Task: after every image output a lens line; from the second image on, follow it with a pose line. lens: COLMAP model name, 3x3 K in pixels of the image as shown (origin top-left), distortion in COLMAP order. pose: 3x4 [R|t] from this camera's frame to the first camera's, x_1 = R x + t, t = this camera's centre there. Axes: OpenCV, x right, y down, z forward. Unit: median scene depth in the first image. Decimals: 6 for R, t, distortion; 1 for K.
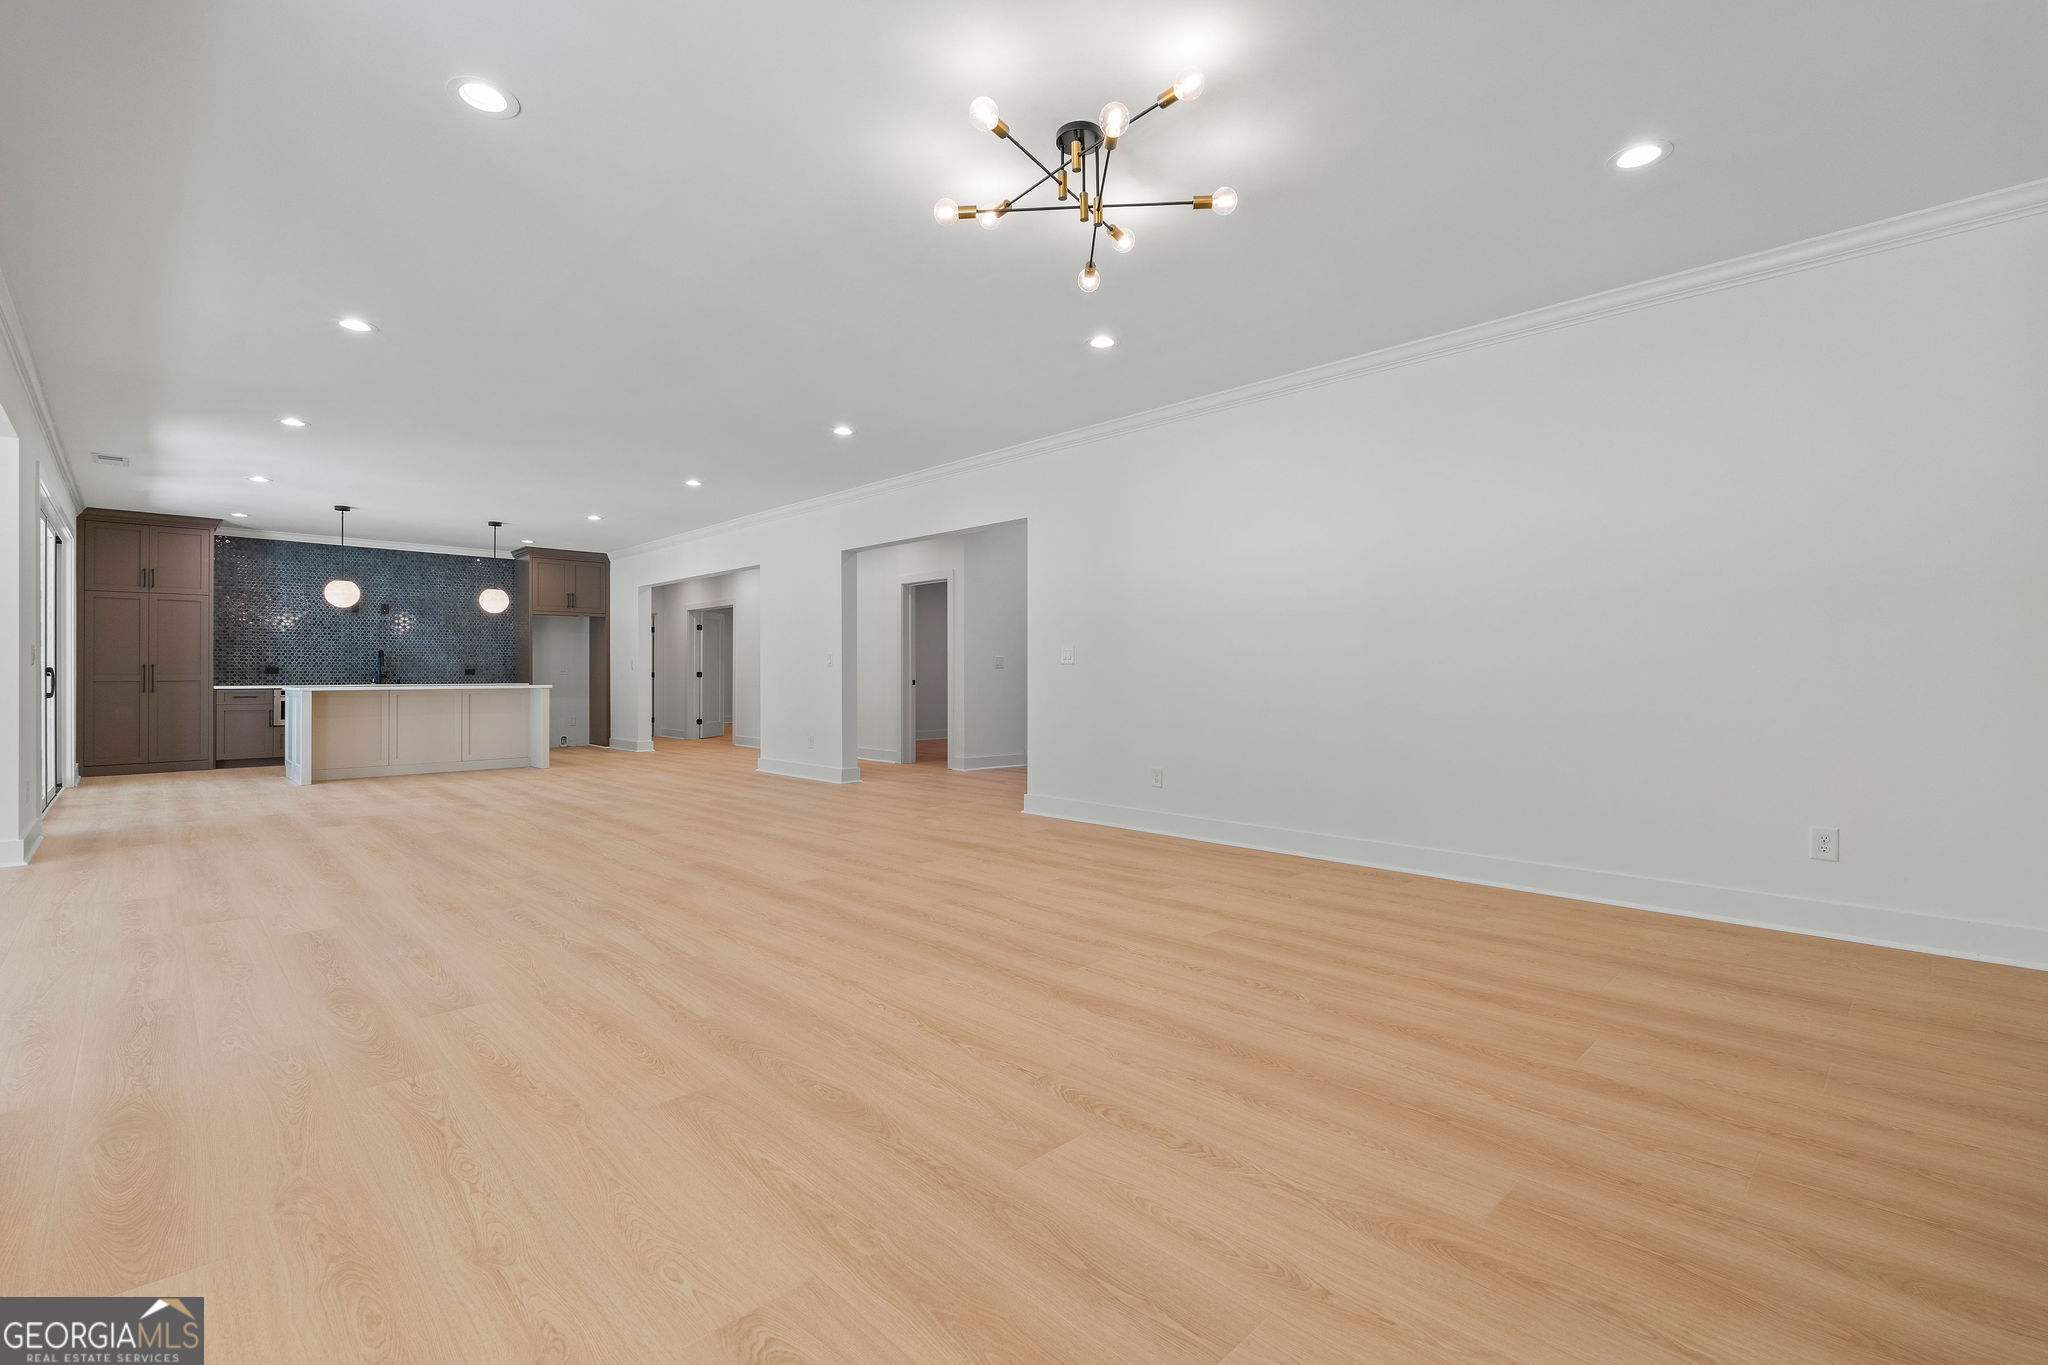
lens RADIAL K [[902.1, 0, 1054.7], [0, 902.1, 650.7], [0, 0, 1]] dist [-0.004577, -0.000124]
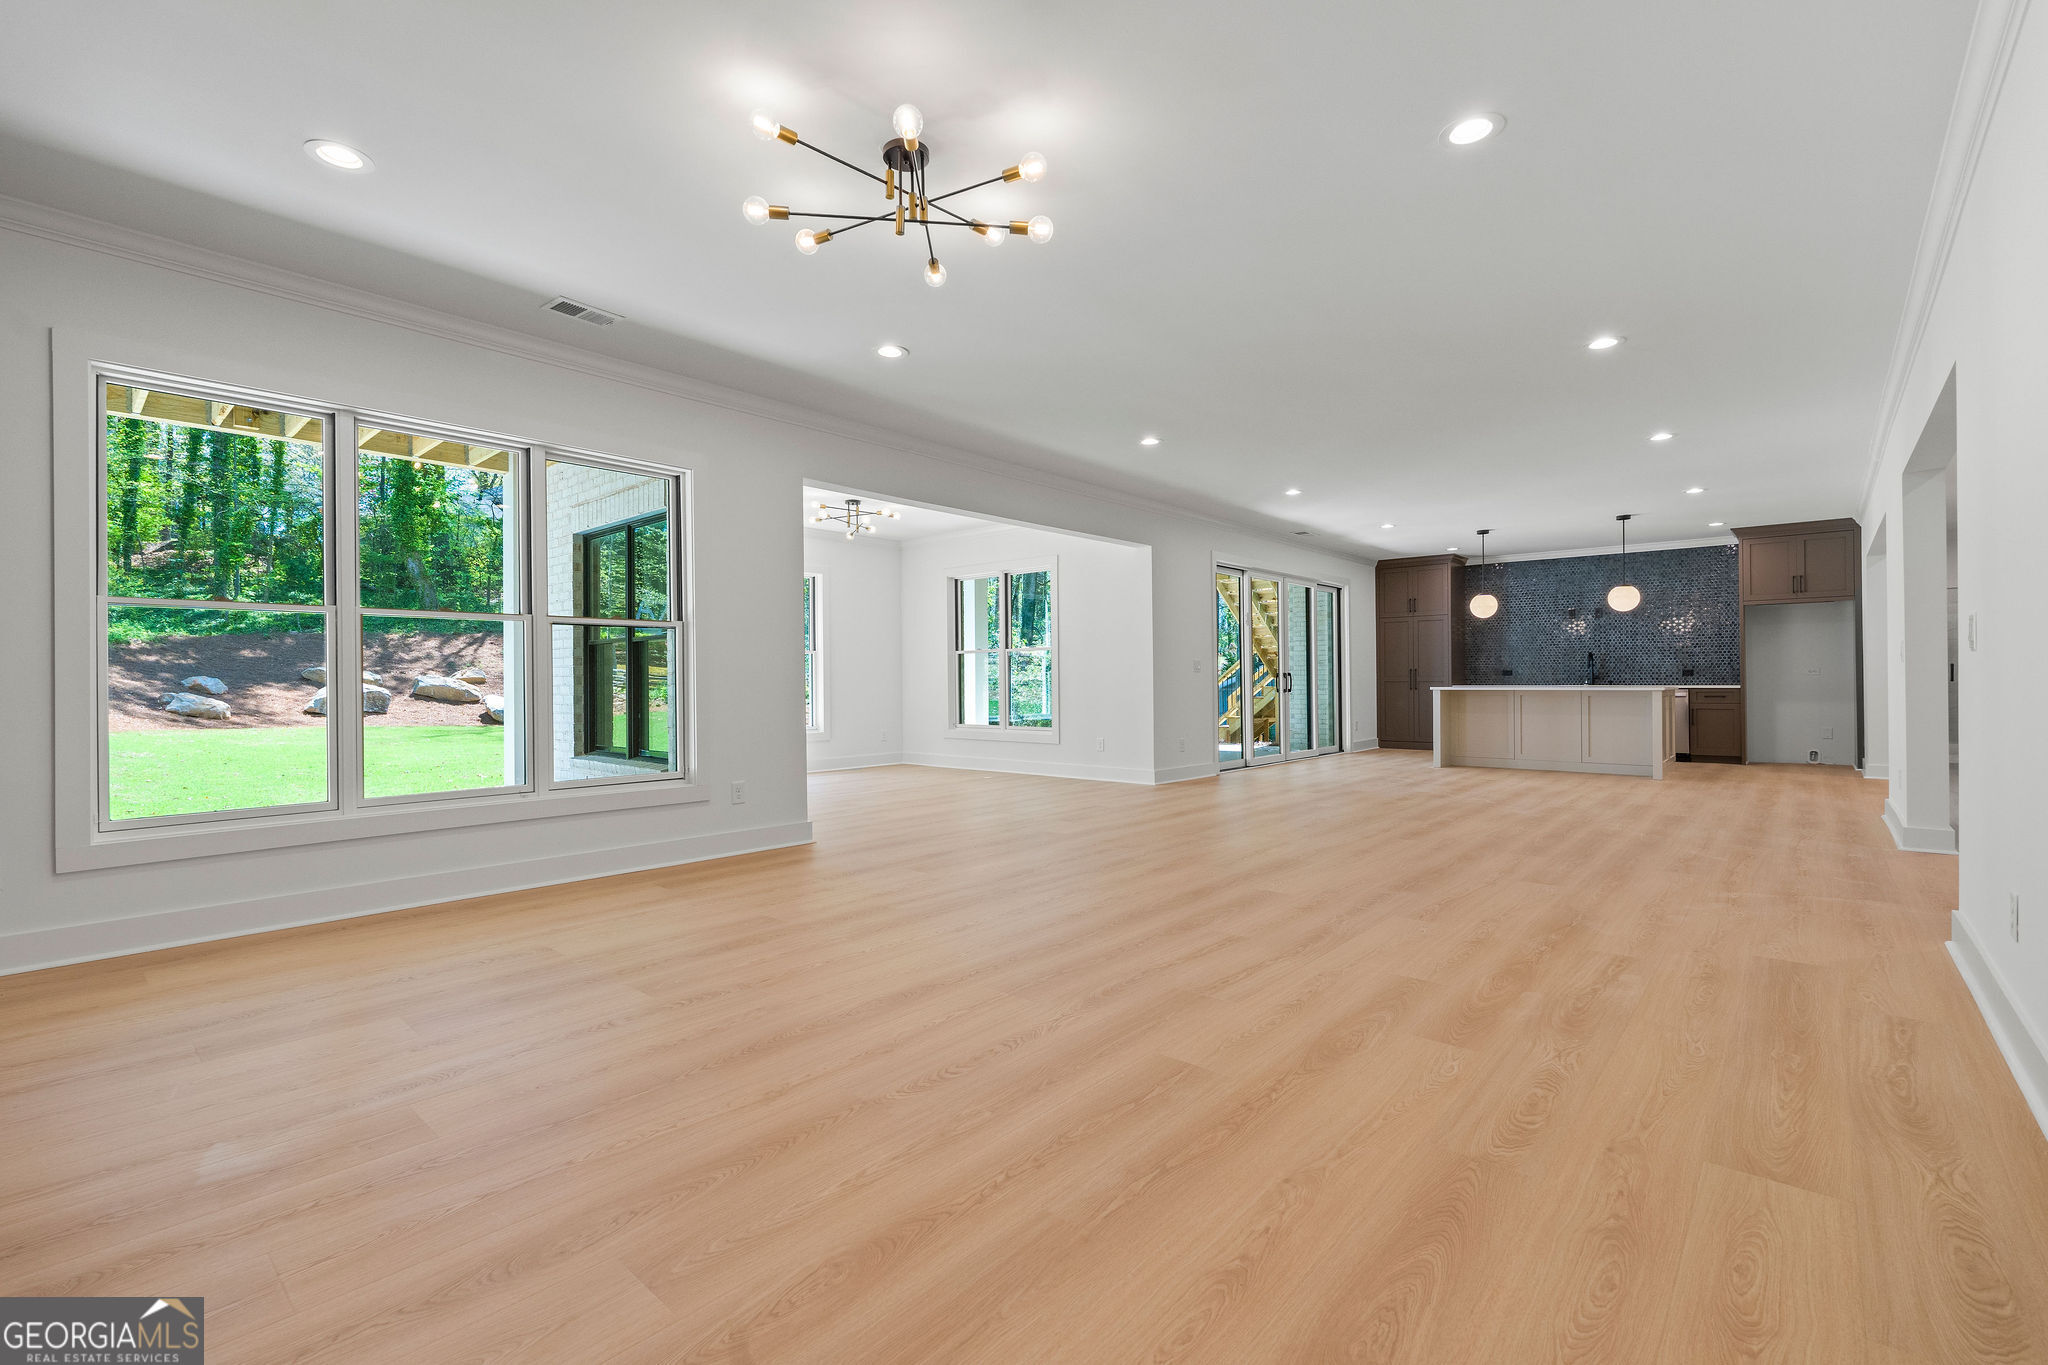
lens RADIAL K [[902.1, 0, 1011.1], [0, 902.1, 683.1], [0, 0, 1]] dist [-0.004577, -0.000124]
pose [[0.046990, 0.004595, -0.998885, 0.298942], [0.032016, 0.999469, 0.006104, 0.007681], [0.998382, -0.032267, 0.046818, 0.302175]]
